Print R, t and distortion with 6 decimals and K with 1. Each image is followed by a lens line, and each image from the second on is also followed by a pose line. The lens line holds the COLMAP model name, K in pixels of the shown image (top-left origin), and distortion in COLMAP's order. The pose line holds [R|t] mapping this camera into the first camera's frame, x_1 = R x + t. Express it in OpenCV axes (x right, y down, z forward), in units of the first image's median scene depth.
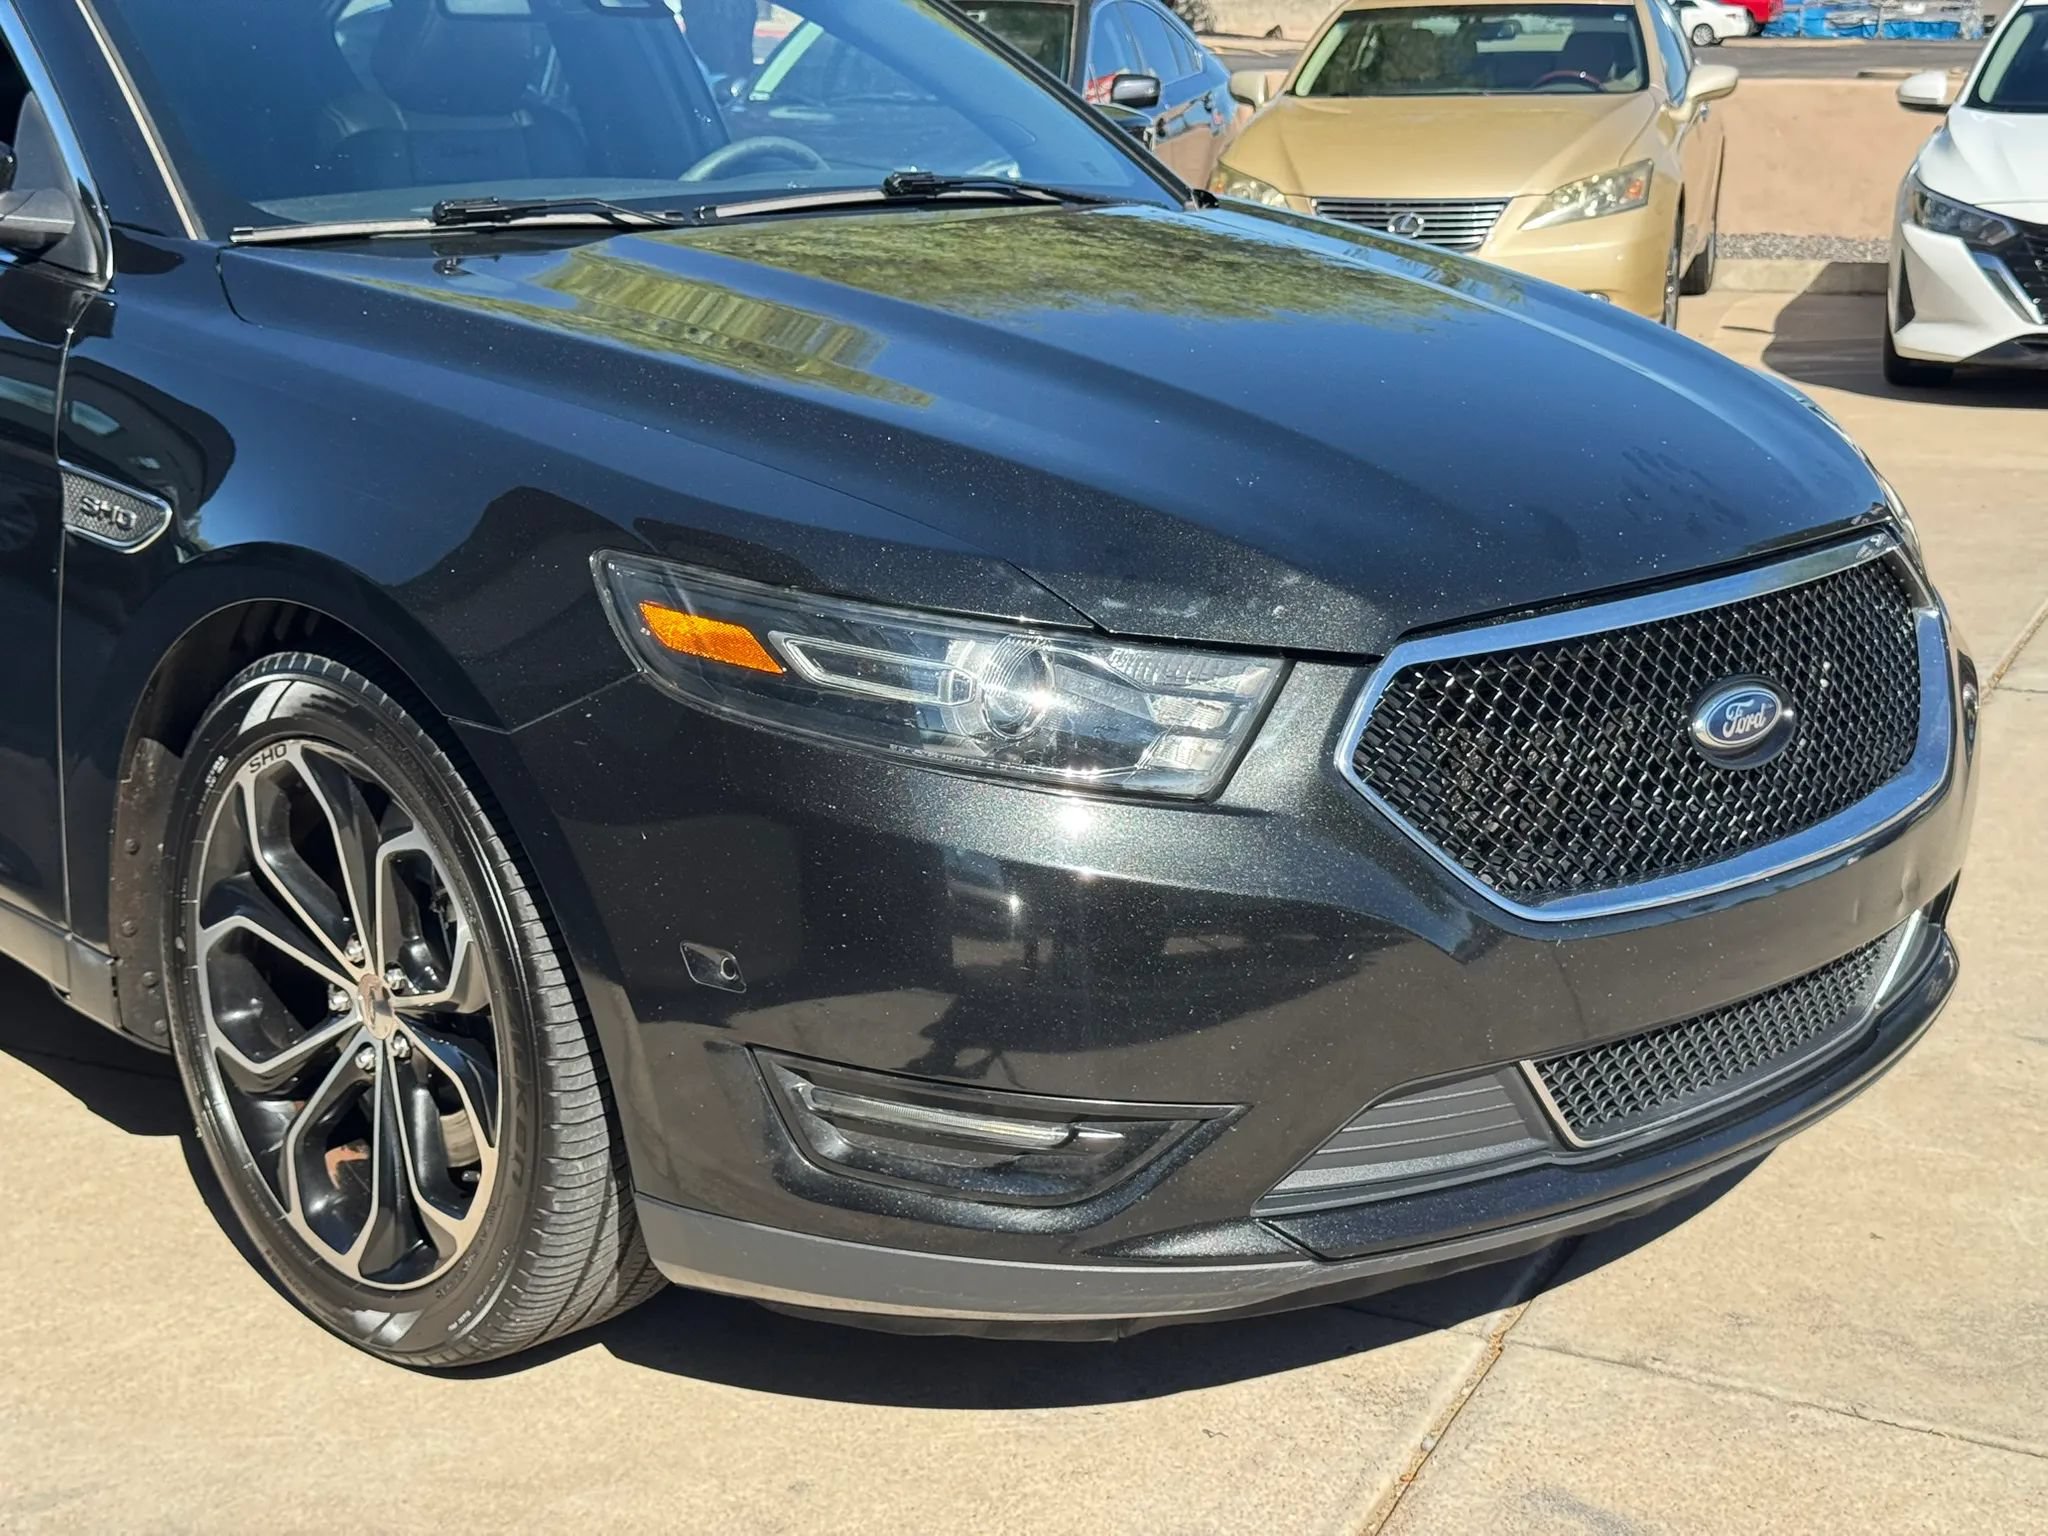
lens RADIAL K [[2858.1, 0, 1020.9], [0, 2858.1, 775.1], [0, 0, 1]] dist [0.183526, -0.353175]
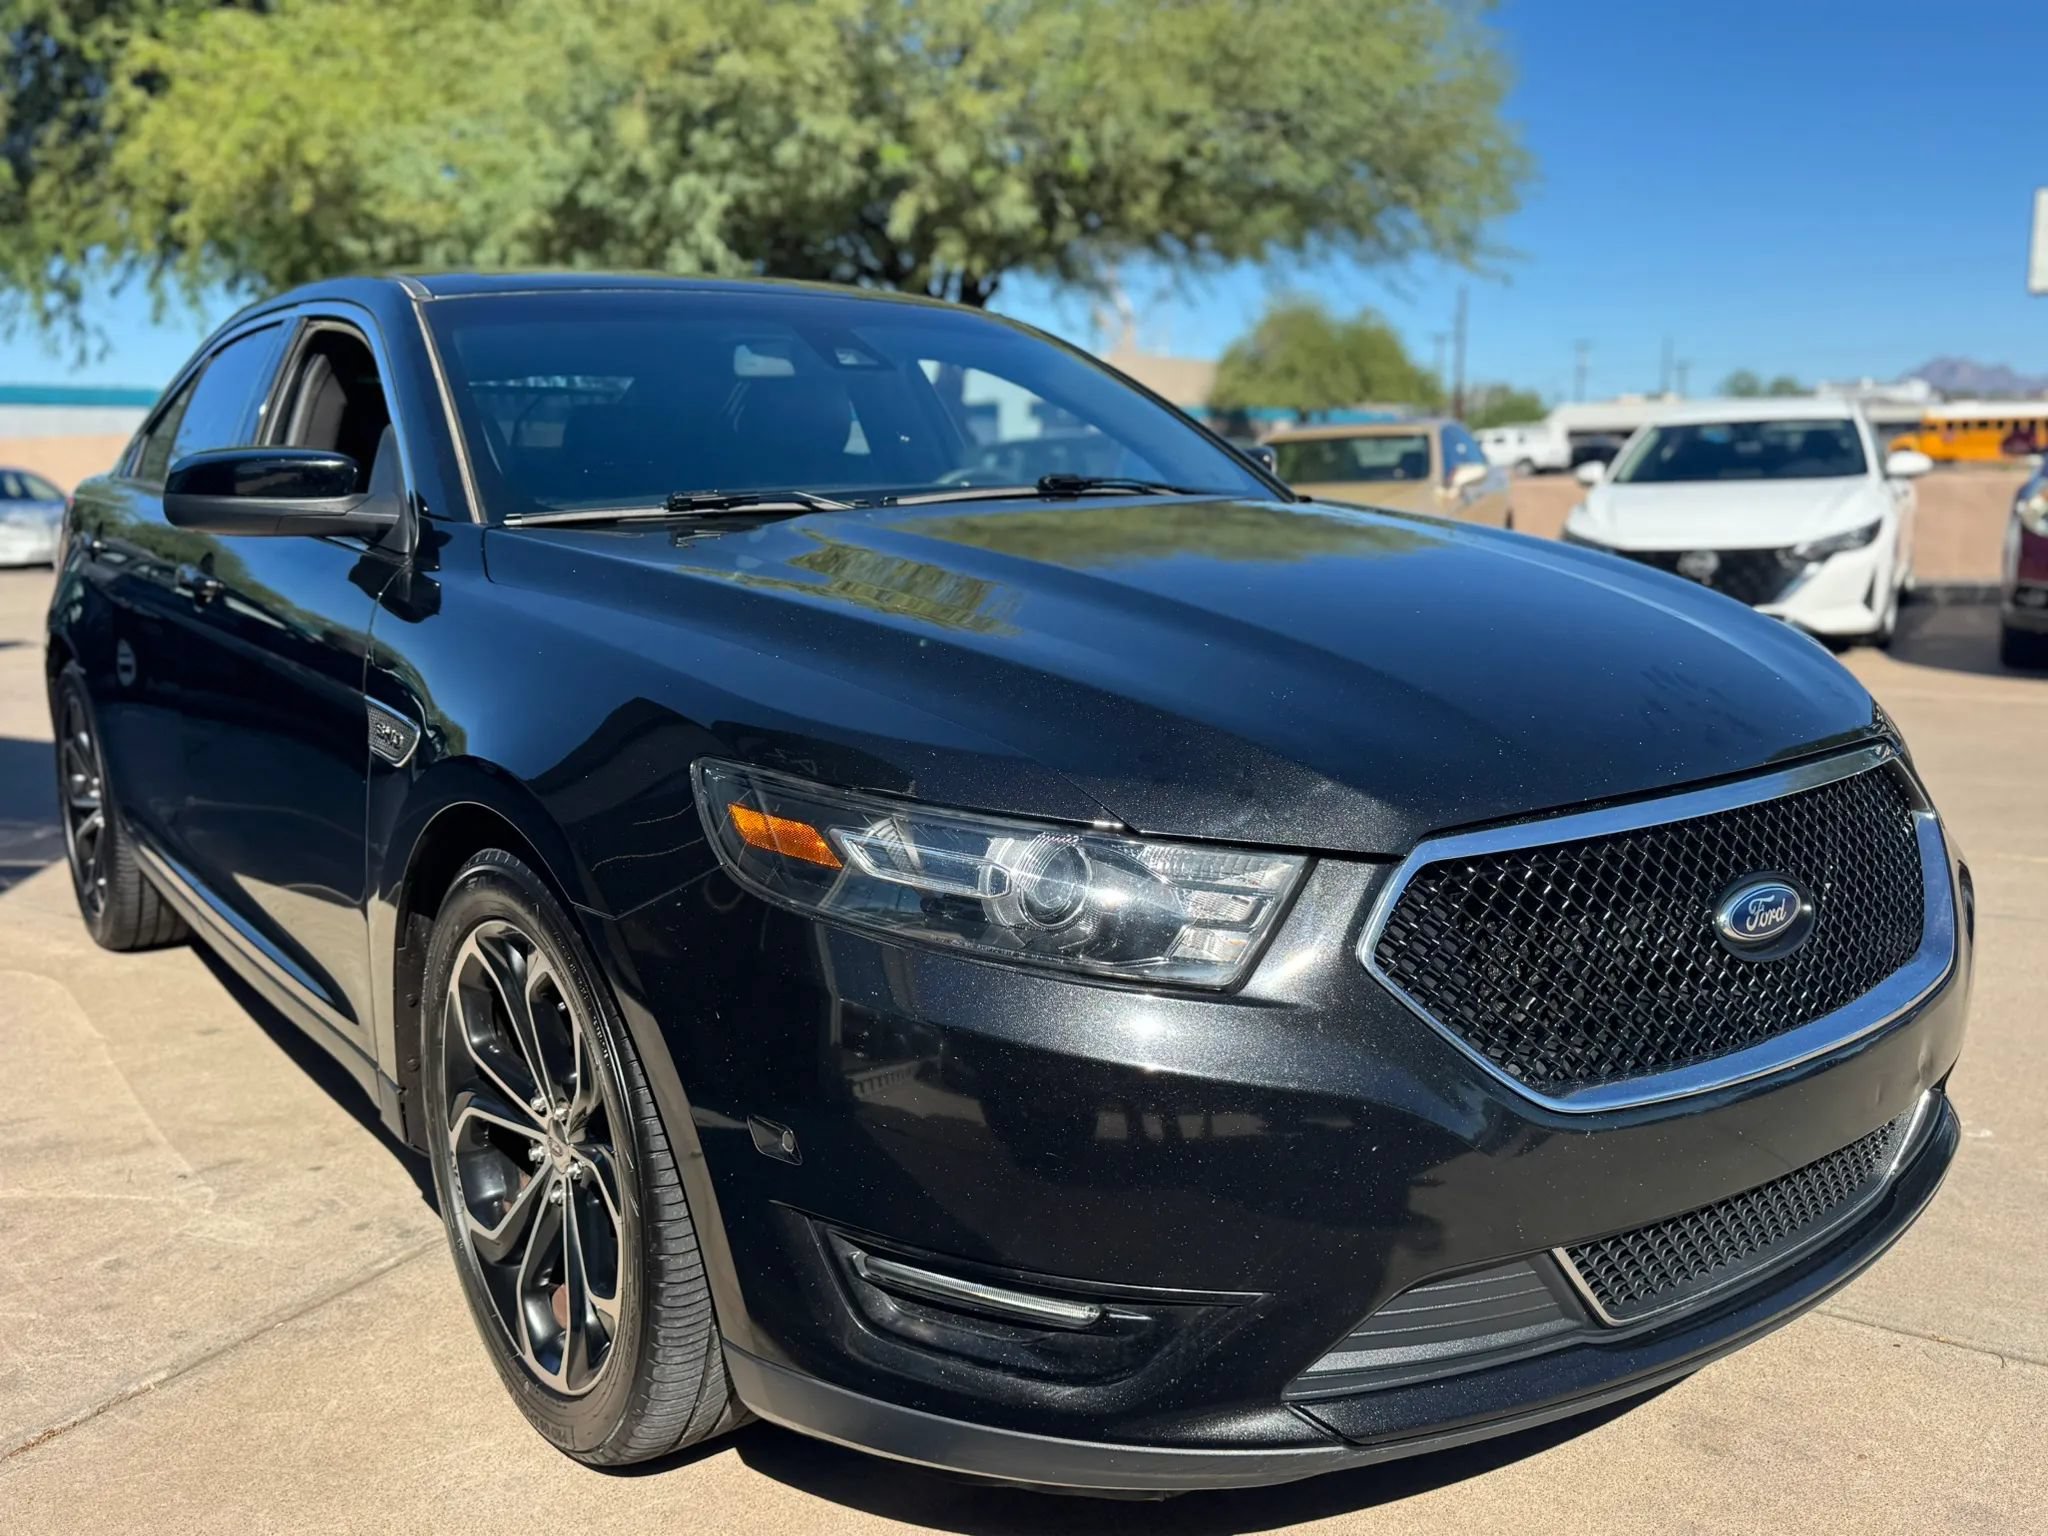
lens RADIAL K [[1865.6, 0, 970.9], [0, 1865.6, 770.0], [0, 0, 1]] dist [0.207019, -0.504236]
pose [[0.990509, -0.003297, -0.137411, 0.061363], [-0.007606, 0.996865, -0.078751, -0.015952], [0.137240, 0.079049, 0.987379, 0.283758]]
